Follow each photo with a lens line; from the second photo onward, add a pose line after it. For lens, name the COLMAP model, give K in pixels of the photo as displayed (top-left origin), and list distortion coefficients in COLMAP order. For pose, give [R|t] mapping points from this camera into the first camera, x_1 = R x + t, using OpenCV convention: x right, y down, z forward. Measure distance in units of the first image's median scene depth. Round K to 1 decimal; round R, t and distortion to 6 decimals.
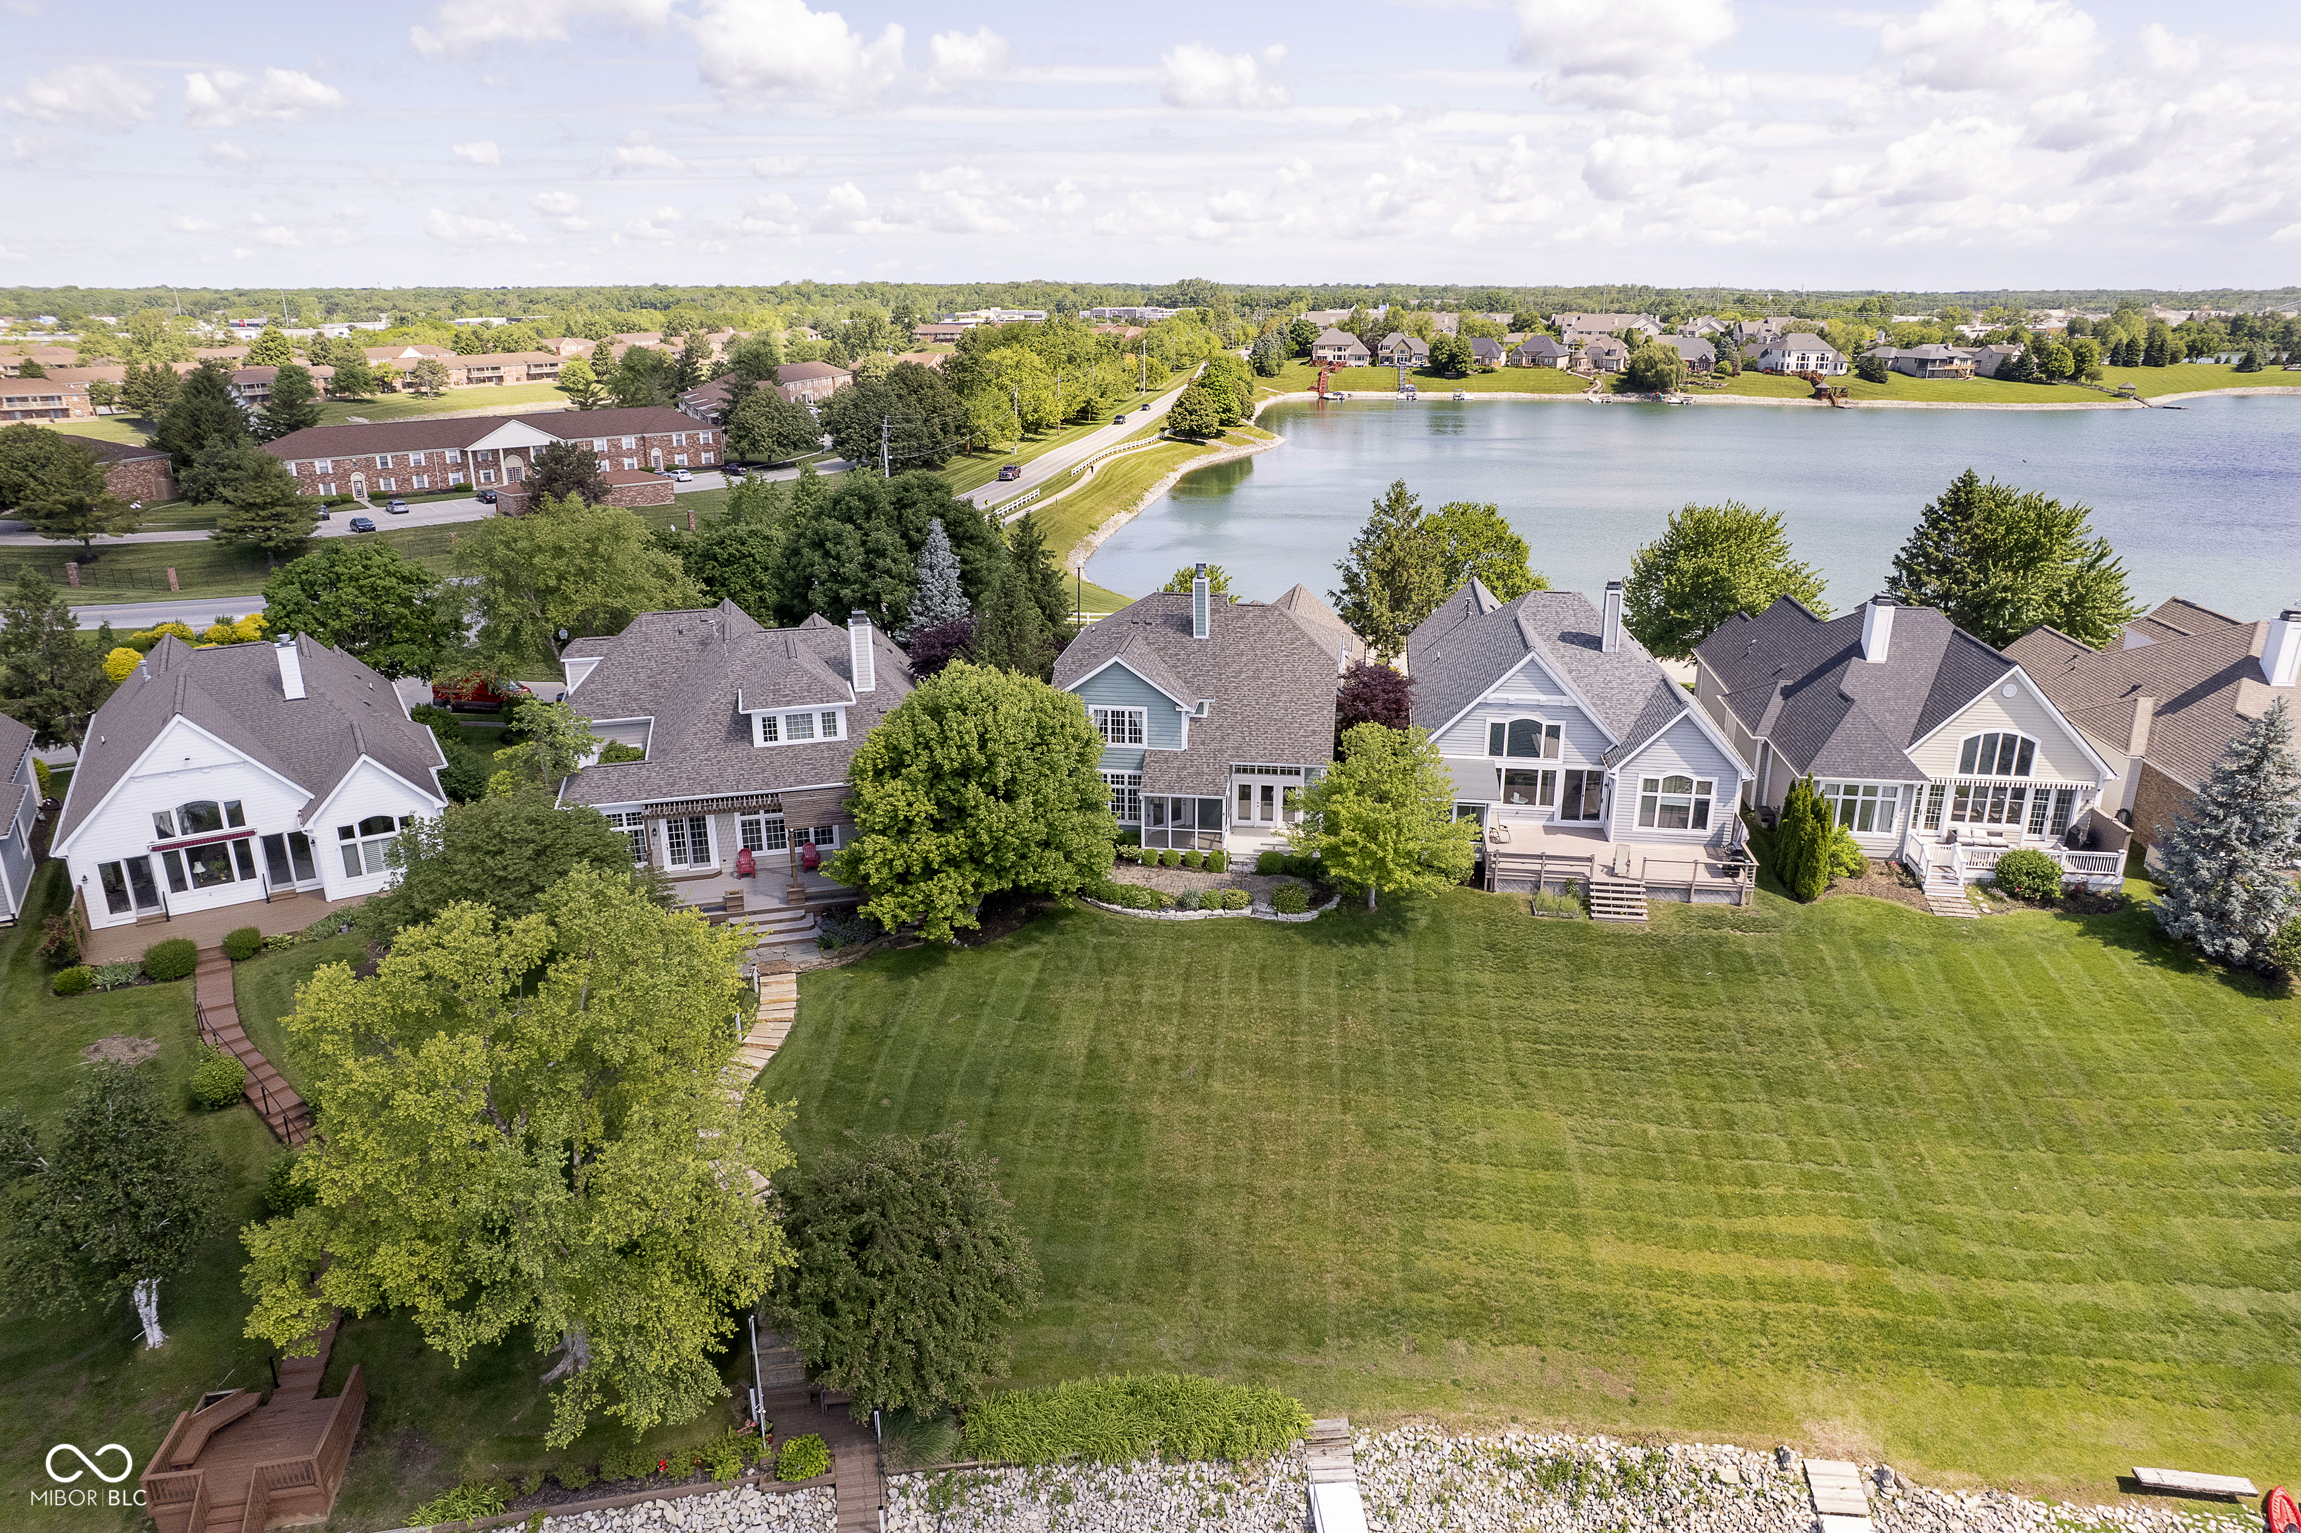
lens RADIAL K [[1465.9, 0, 1150.5], [0, 1465.9, 766.5], [0, 0, 1]] dist [-0.071612, 0.060352]
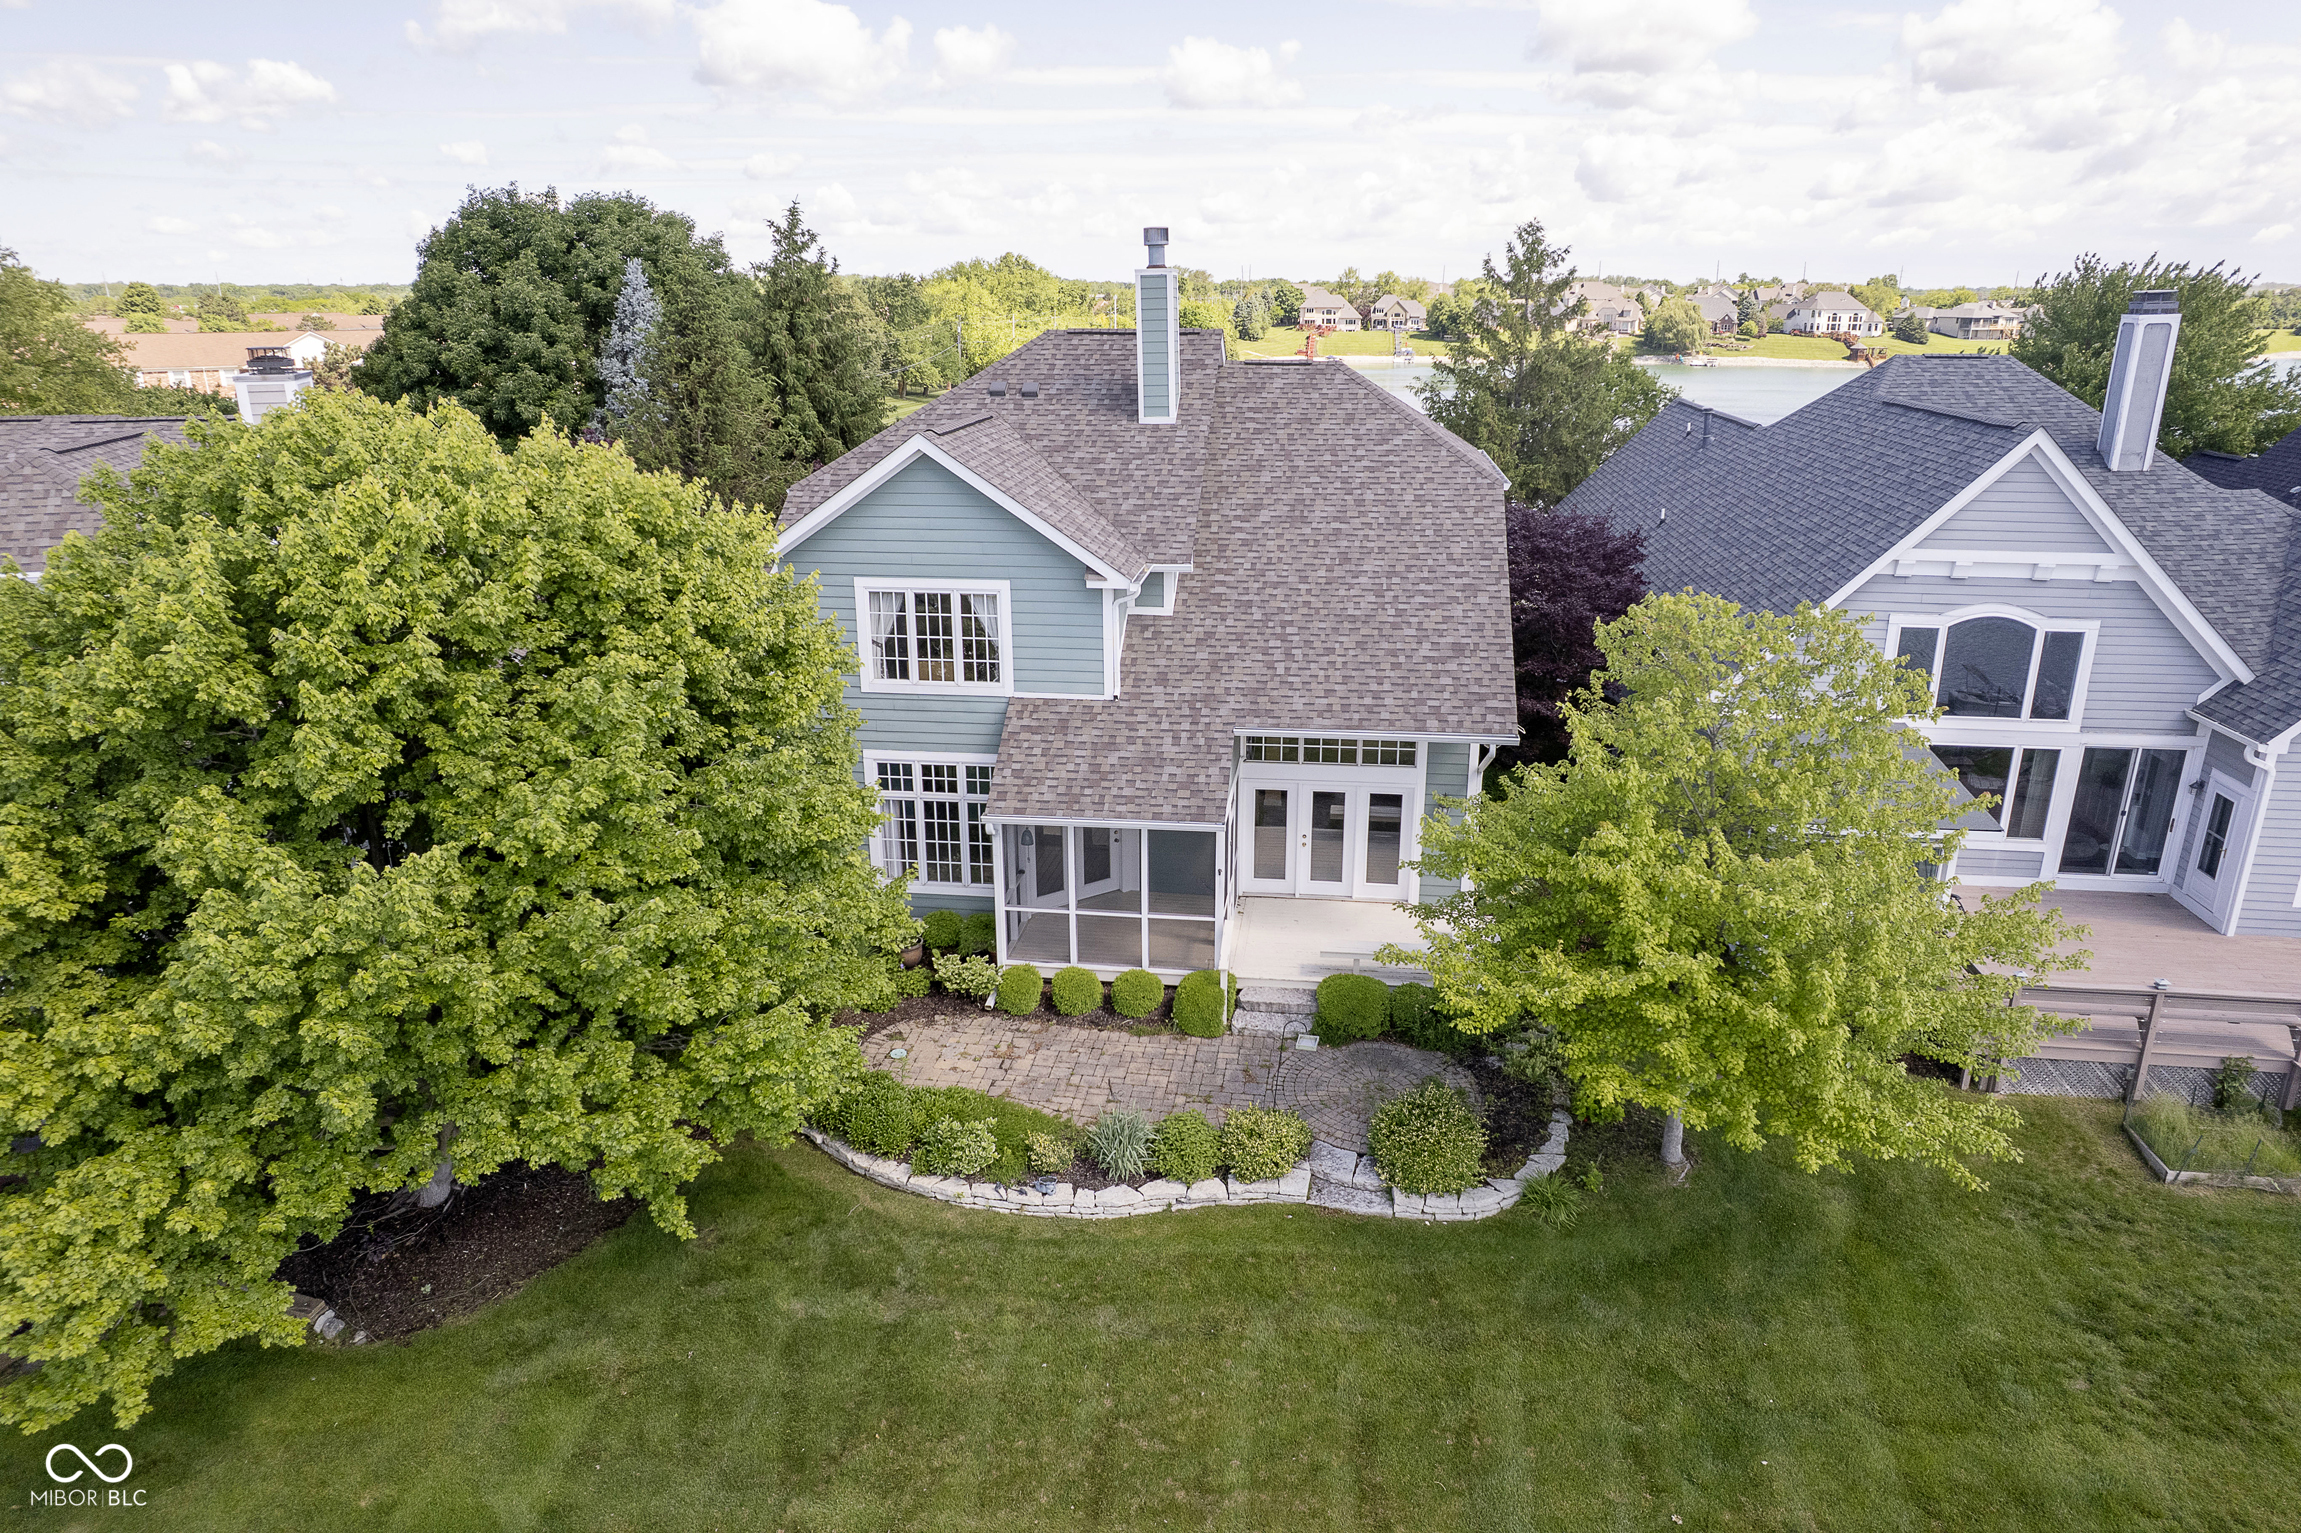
lens RADIAL K [[1465.9, 0, 1150.5], [0, 1465.9, 766.5], [0, 0, 1]] dist [-0.071612, 0.060352]
pose [[0.999901, -0.005295, 0.013070, 0.027630], [0.005315, 0.999985, -0.001515, 0.006748], [-0.013062, 0.001585, 0.999913, 0.619257]]
